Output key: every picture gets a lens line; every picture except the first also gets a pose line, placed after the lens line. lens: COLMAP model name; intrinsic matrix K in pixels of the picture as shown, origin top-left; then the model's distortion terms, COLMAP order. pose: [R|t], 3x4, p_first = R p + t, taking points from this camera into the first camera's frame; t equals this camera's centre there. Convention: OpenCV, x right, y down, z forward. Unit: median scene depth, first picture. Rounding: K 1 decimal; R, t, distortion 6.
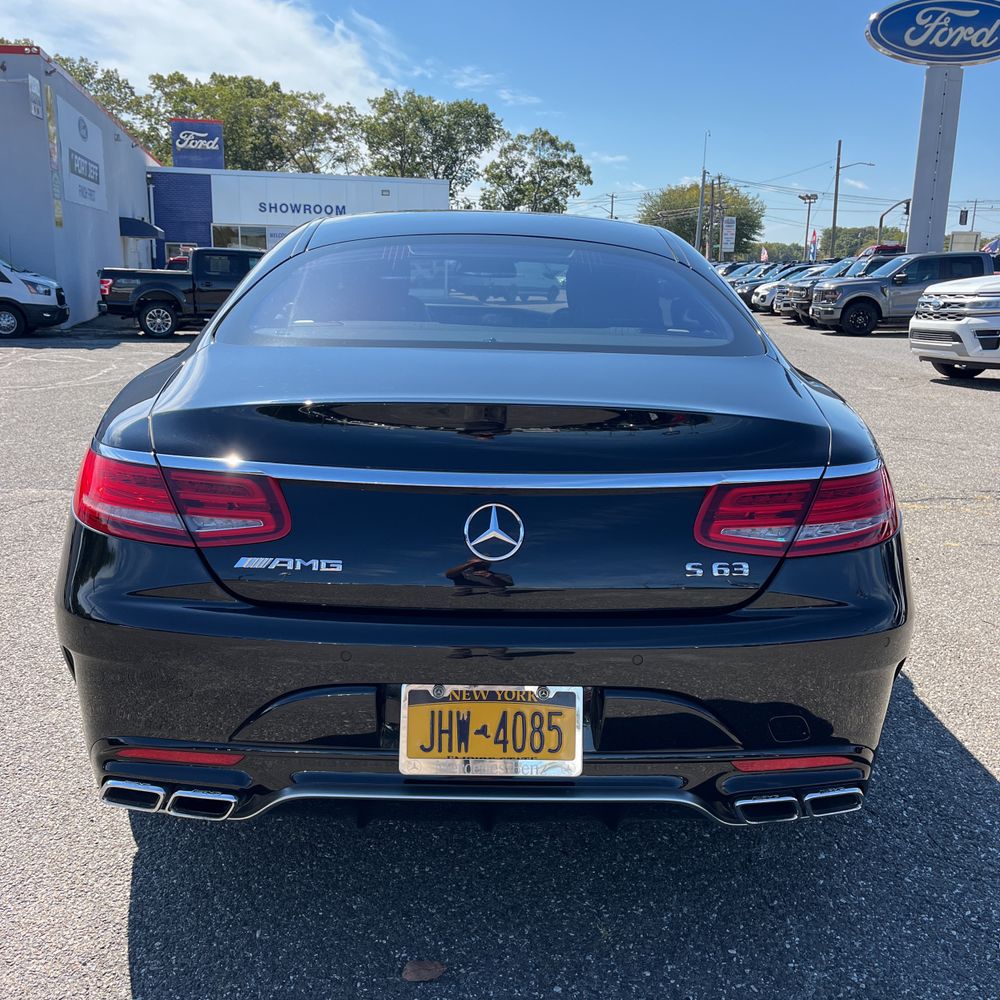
lens RADIAL K [[1021.5, 0, 504.9], [0, 1021.5, 499.9], [0, 0, 1]] dist [0.018254, 0.000000]
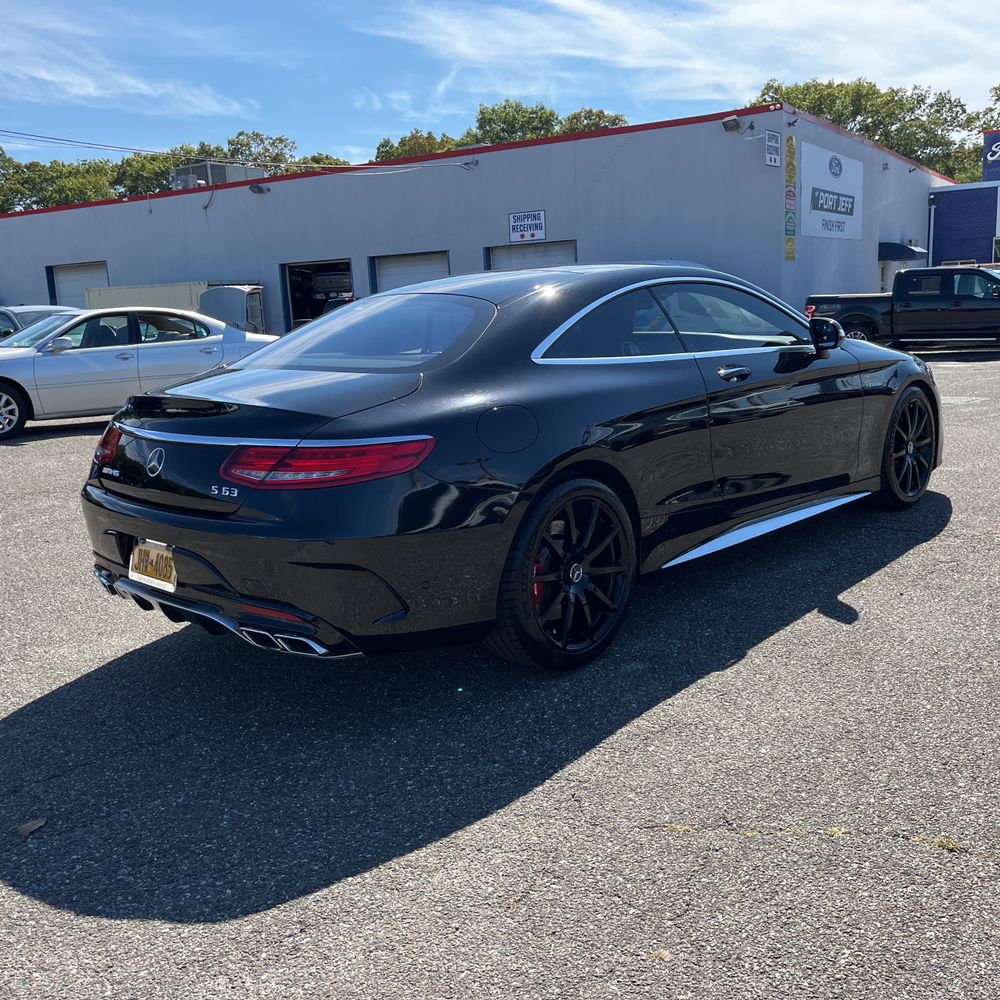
lens RADIAL K [[1021.5, 0, 504.2], [0, 1021.5, 502.4], [0, 0, 1]] dist [0.018254, 0.000000]
pose [[0.714280, 0.078115, -0.695487, 0.193094], [-0.090225, 0.995737, 0.019175, 0.000907], [0.694020, 0.049054, 0.718283, 0.004830]]
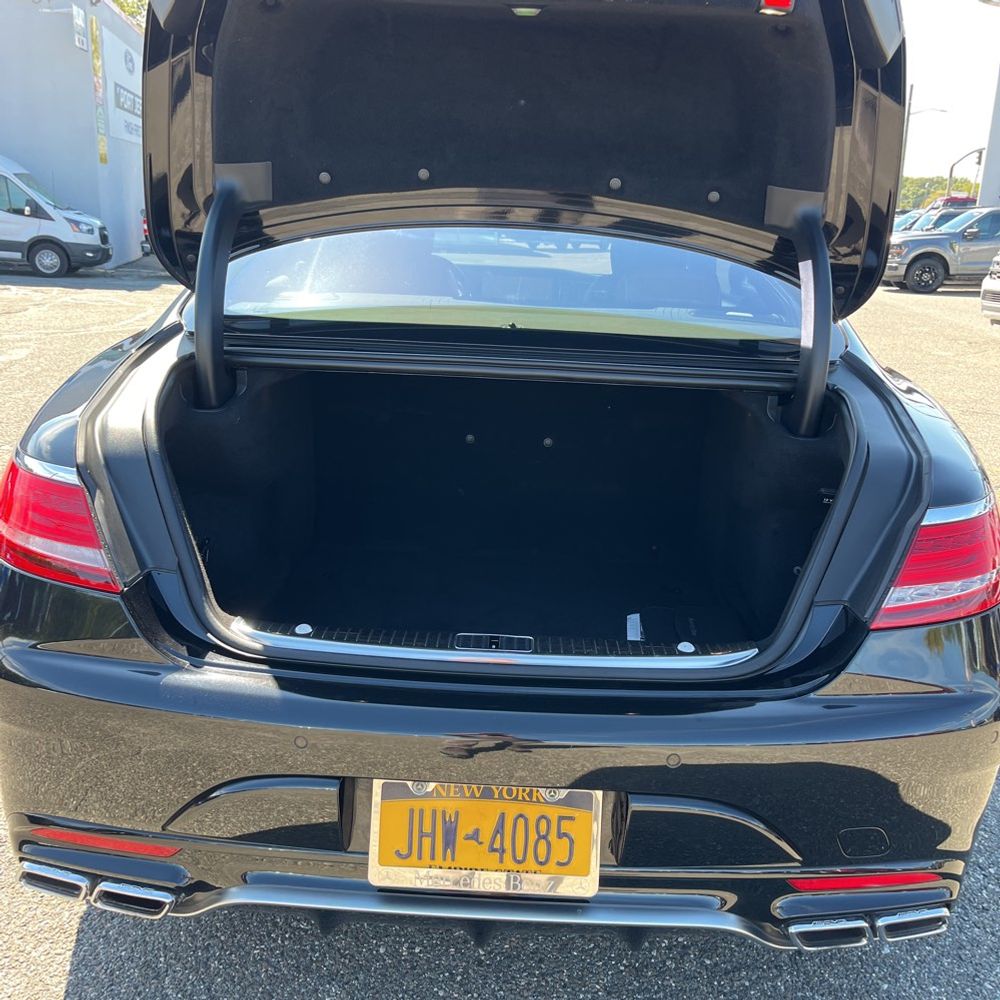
lens RADIAL K [[1021.5, 0, 506.0], [0, 1021.5, 506.7], [0, 0, 1]] dist [0.018254, 0.000000]
pose [[0.998640, 0.031232, -0.041746, 0.003095], [-0.028800, 0.997922, 0.057631, -0.008325], [0.043460, -0.056350, 0.997465, 0.024338]]
